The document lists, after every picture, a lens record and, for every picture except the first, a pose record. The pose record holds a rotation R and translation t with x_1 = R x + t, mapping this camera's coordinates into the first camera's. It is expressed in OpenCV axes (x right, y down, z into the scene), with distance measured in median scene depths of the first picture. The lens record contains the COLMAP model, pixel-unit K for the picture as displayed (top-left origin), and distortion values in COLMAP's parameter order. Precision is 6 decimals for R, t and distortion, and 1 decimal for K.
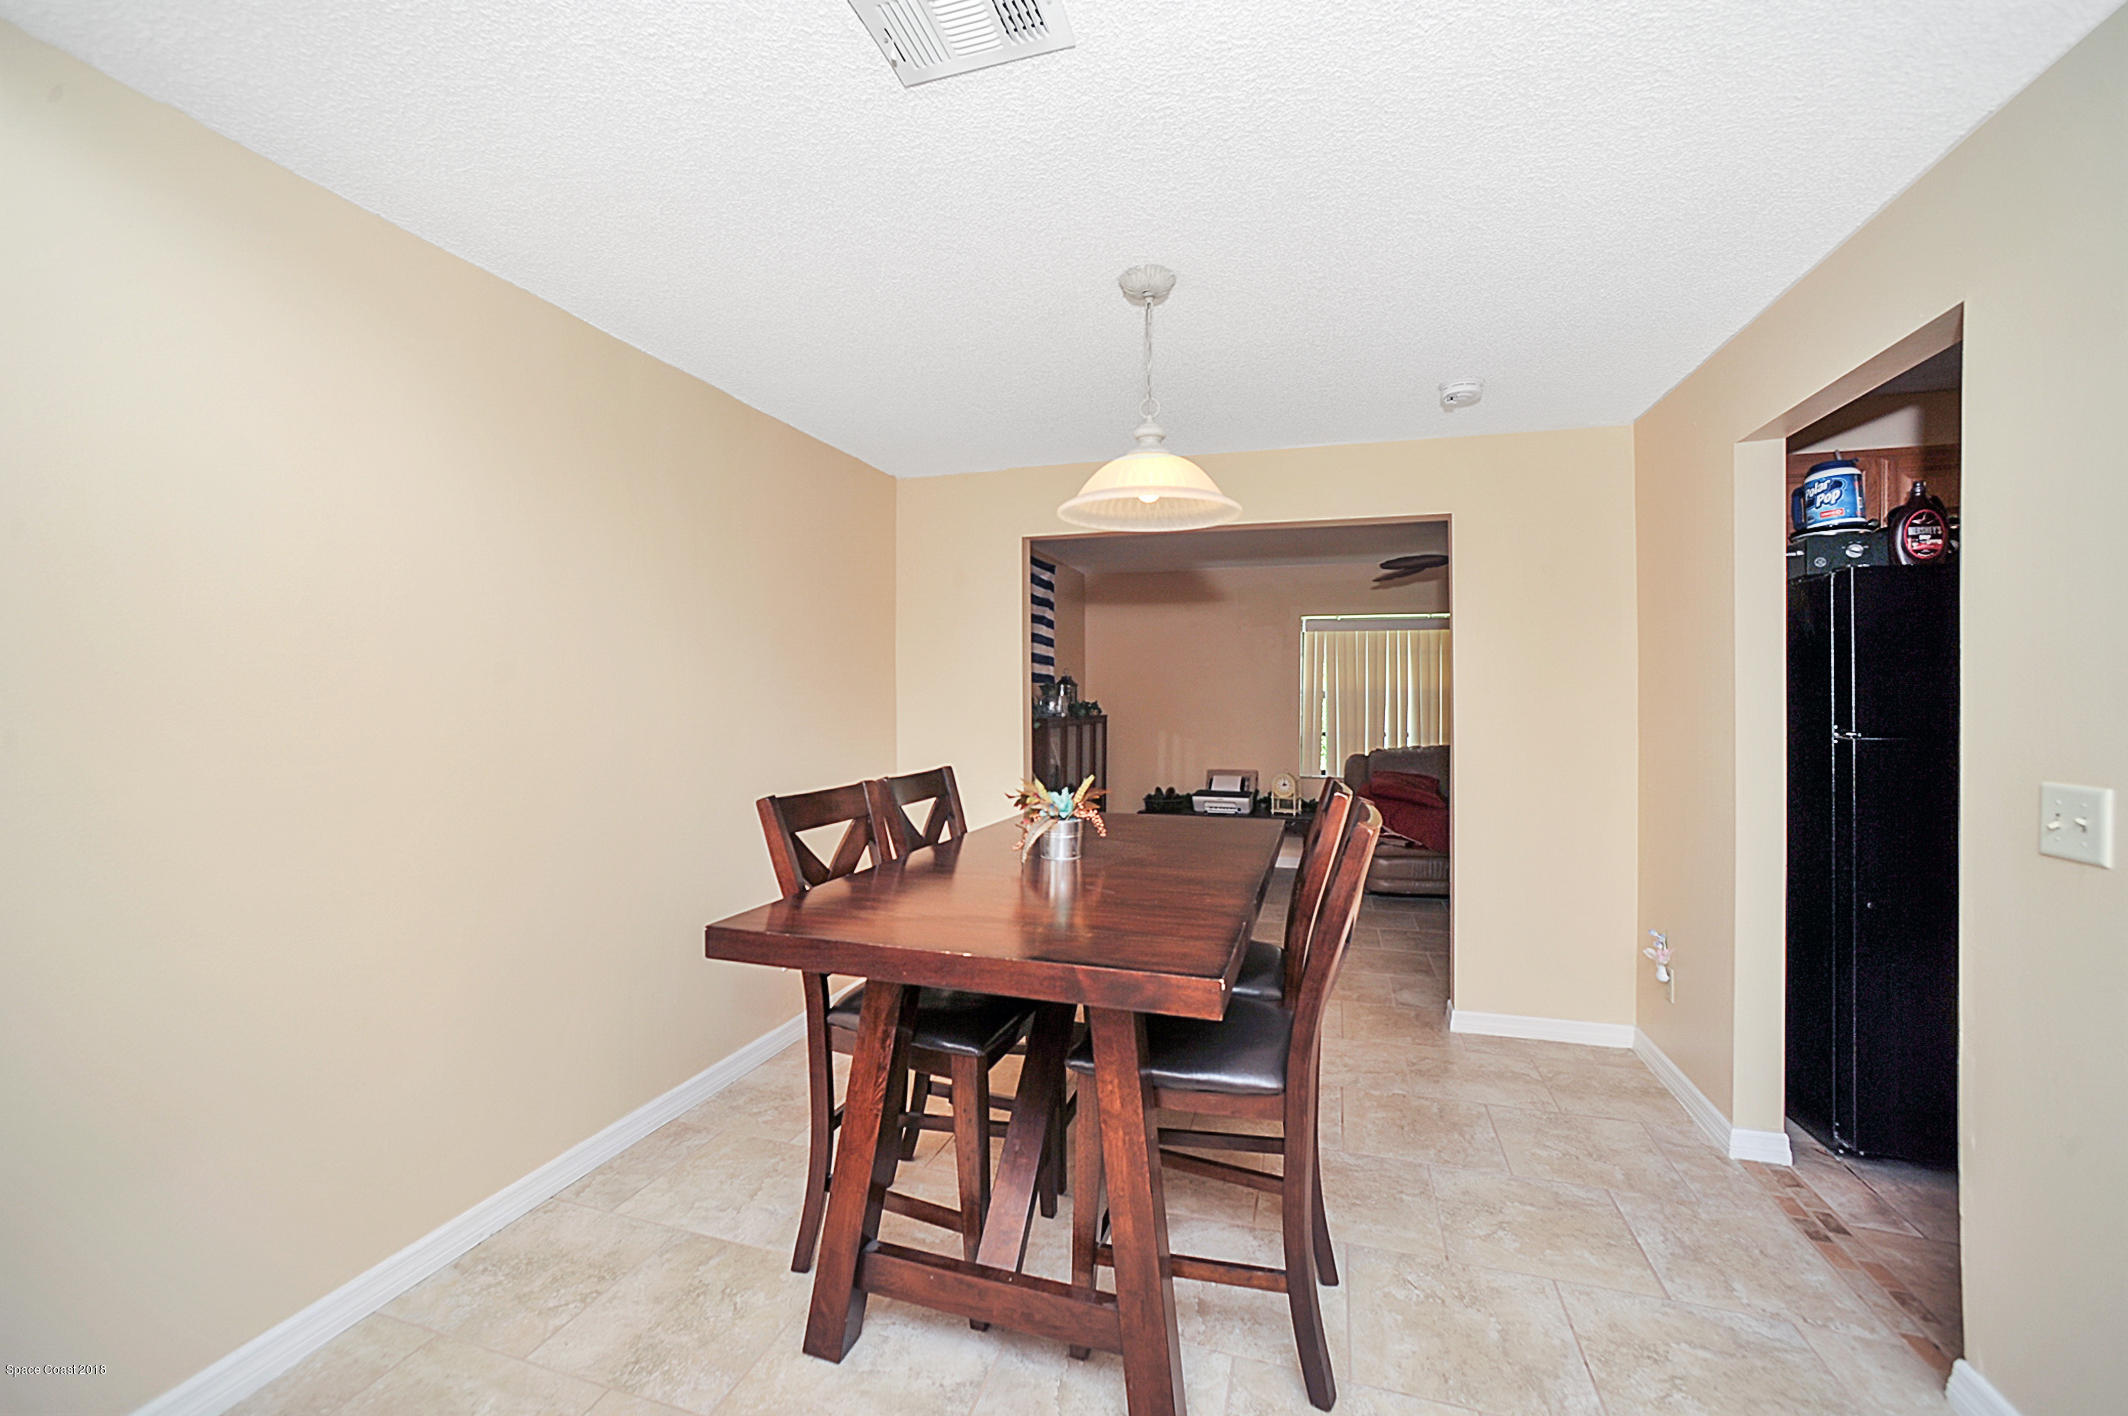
lens RADIAL K [[869.6, 0, 1059.7], [0, 869.6, 708.1], [0, 0, 1]] dist [-0.008524, 0.004031]
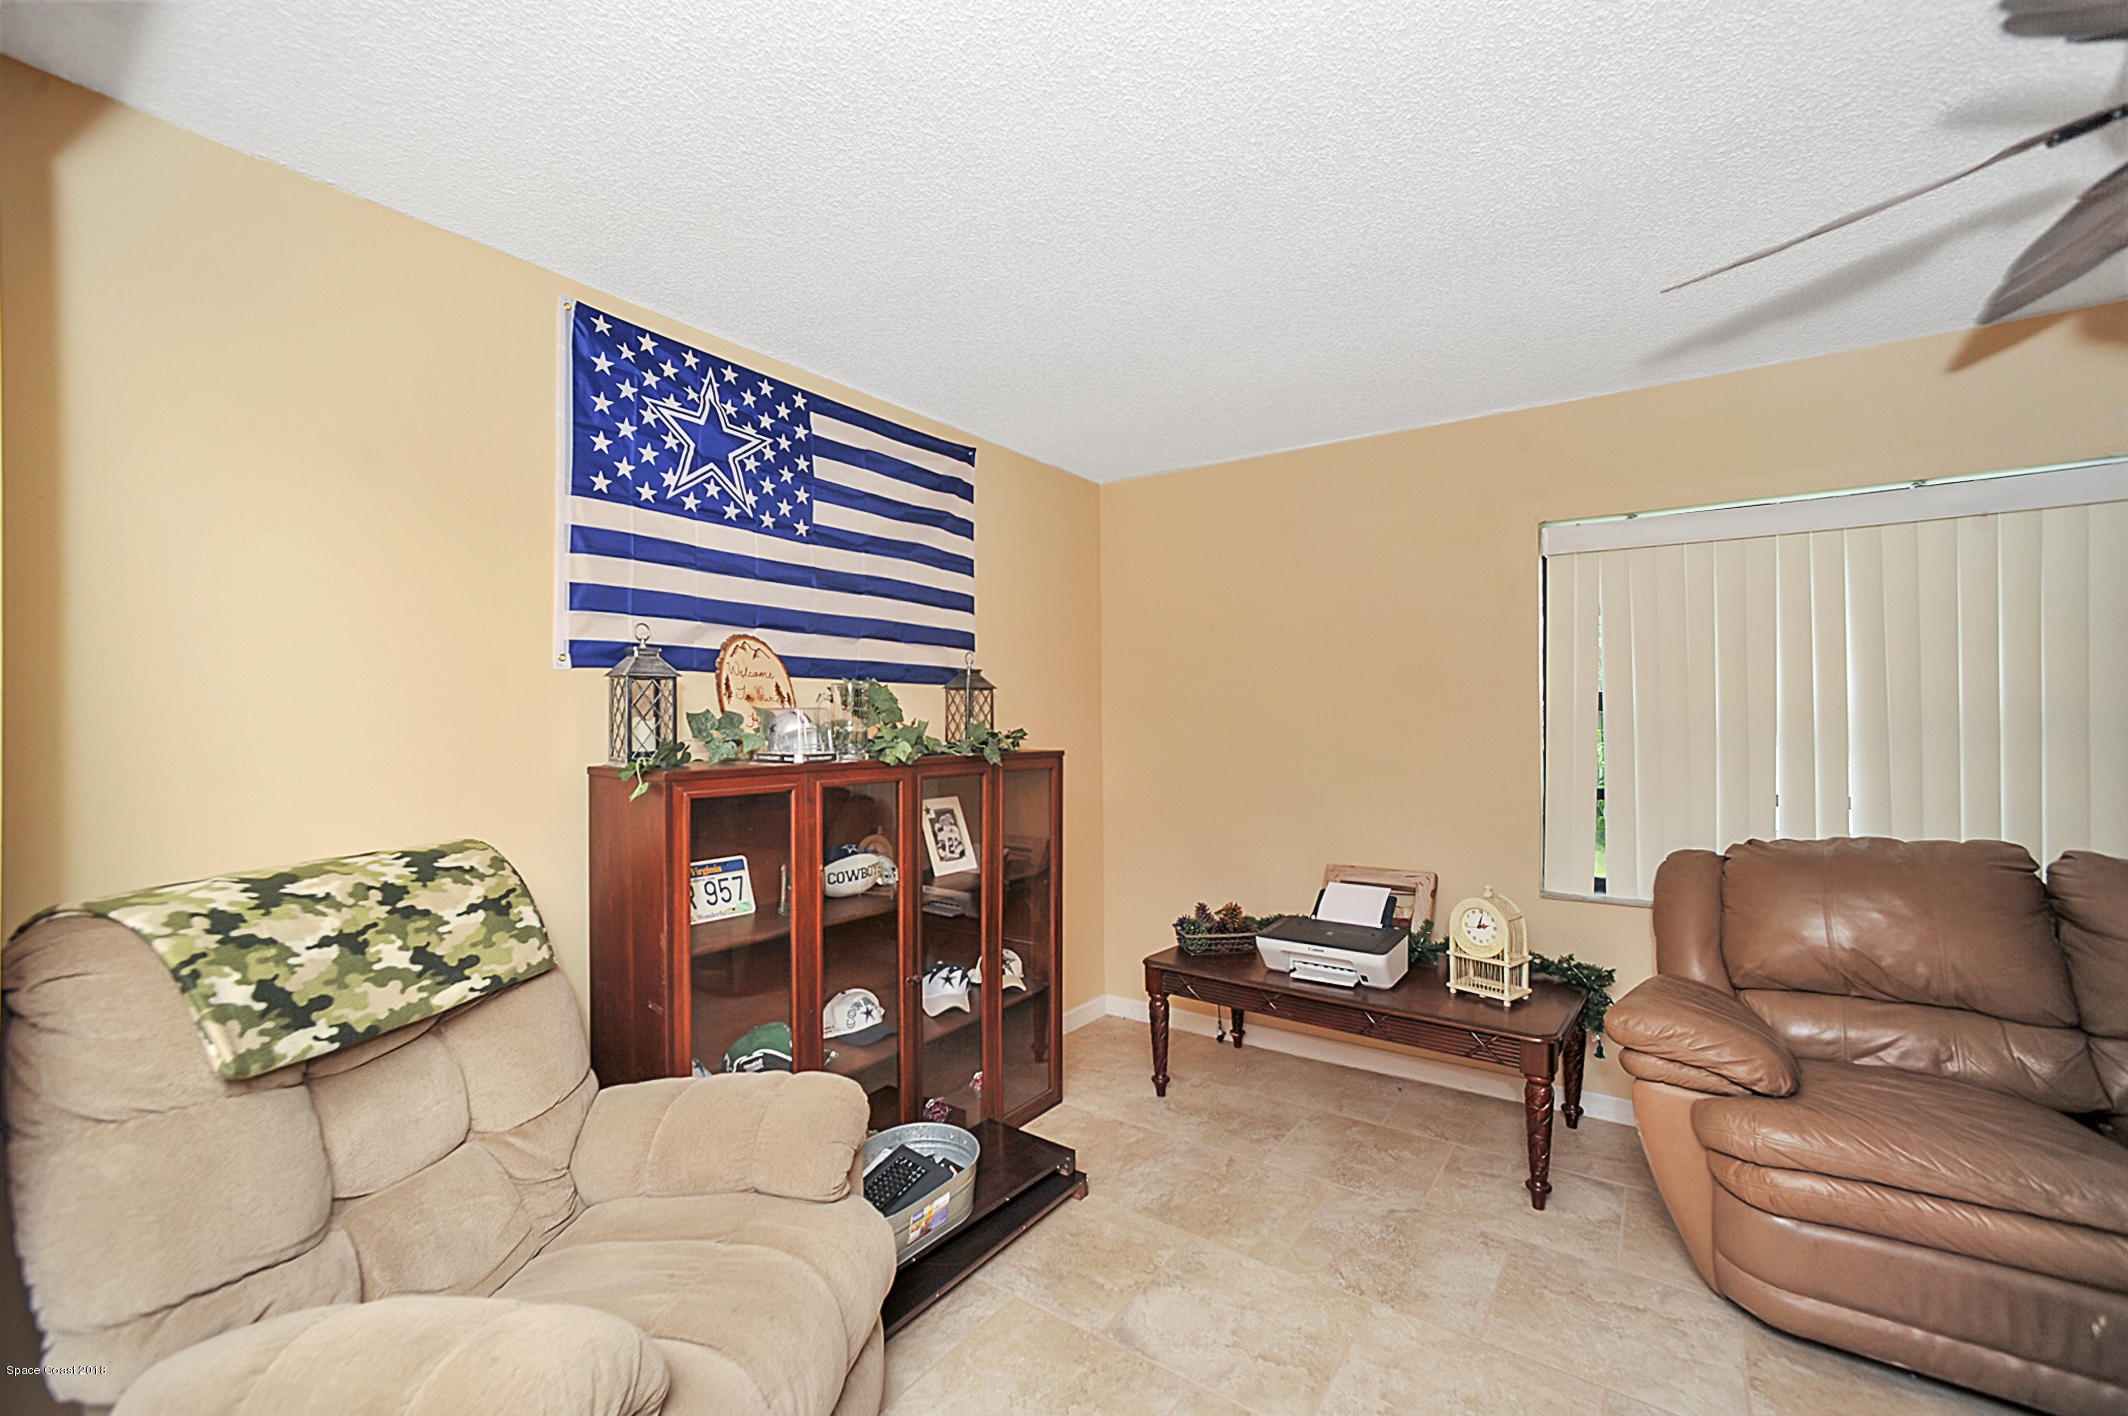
lens RADIAL K [[869.6, 0, 1062.6], [0, 869.6, 719.4], [0, 0, 1]] dist [-0.008524, 0.004031]
pose [[0.953123, -0.006091, -0.302523, 0.188557], [0.004140, 0.999966, -0.007090, -0.006286], [0.302556, 0.005505, 0.953116, 0.534628]]
